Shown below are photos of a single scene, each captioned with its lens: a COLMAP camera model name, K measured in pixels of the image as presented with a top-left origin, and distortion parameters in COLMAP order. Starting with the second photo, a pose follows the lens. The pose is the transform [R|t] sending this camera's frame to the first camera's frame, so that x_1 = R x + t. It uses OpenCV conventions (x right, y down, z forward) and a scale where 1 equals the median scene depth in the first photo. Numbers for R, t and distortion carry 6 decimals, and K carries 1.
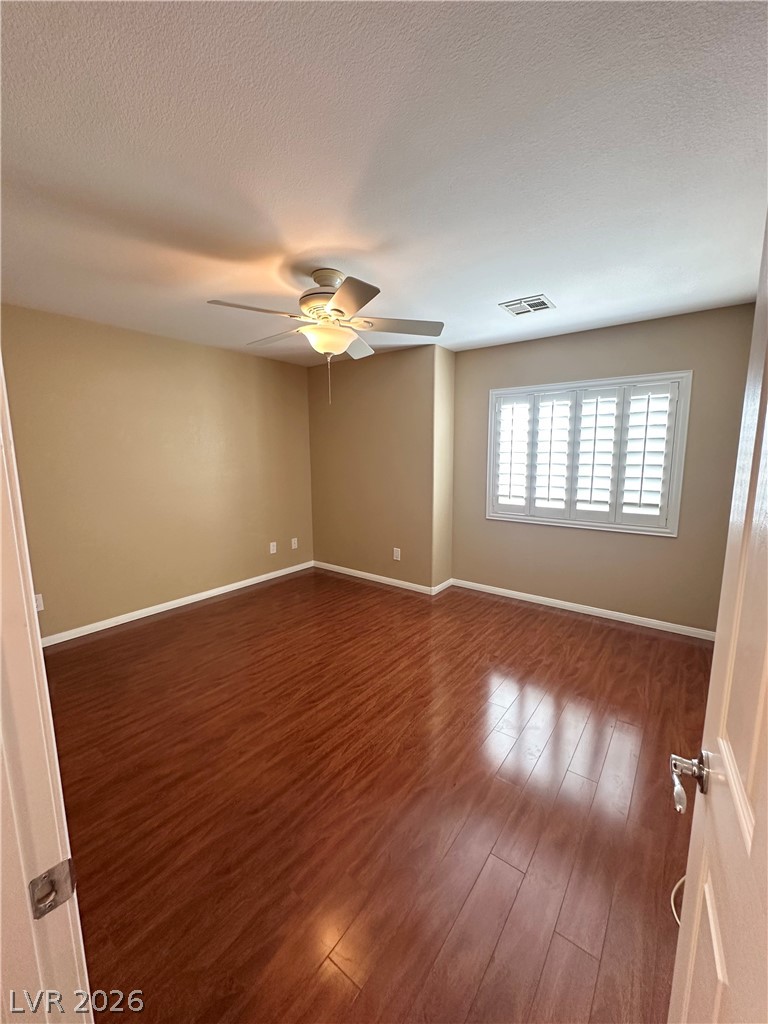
lens RADIAL K [[409.0, 0, 385.3], [0, 409.0, 510.7], [0, 0, 1]] dist [-0.002715, -0.000290]
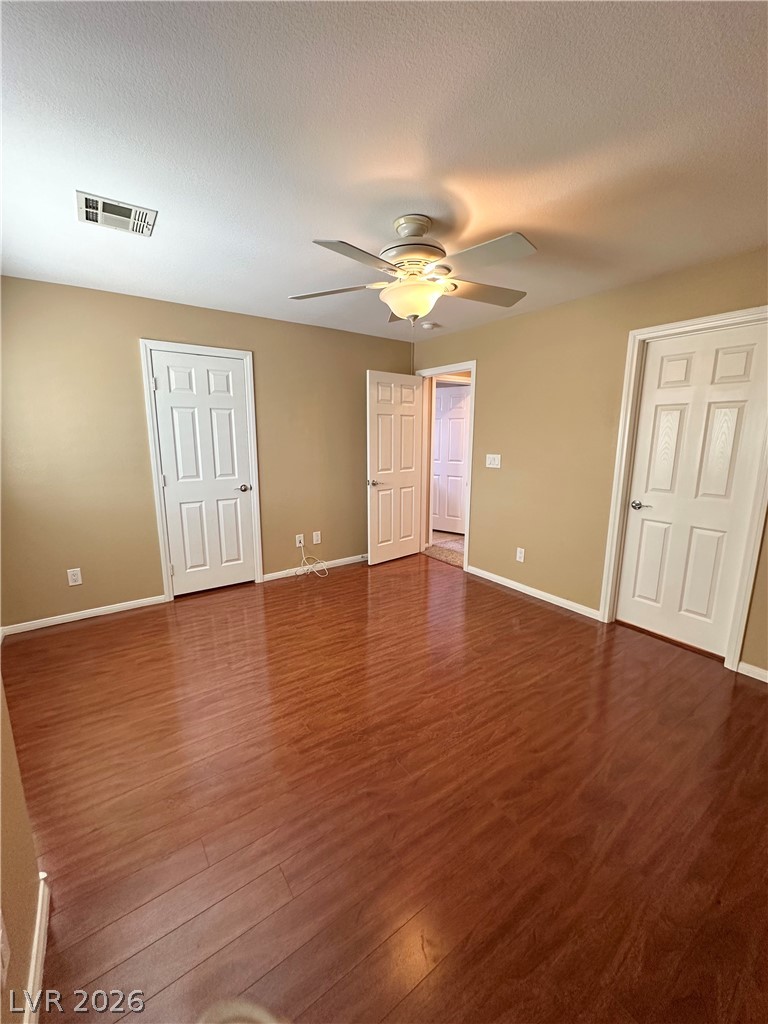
lens RADIAL K [[409.0, 0, 383.2], [0, 409.0, 505.0], [0, 0, 1]] dist [-0.002715, -0.000290]
pose [[-0.951777, -0.052398, 0.302283, -0.302845], [0.046788, 0.948989, 0.311818, -0.235870], [-0.303202, 0.310924, -0.900774, 1.611038]]
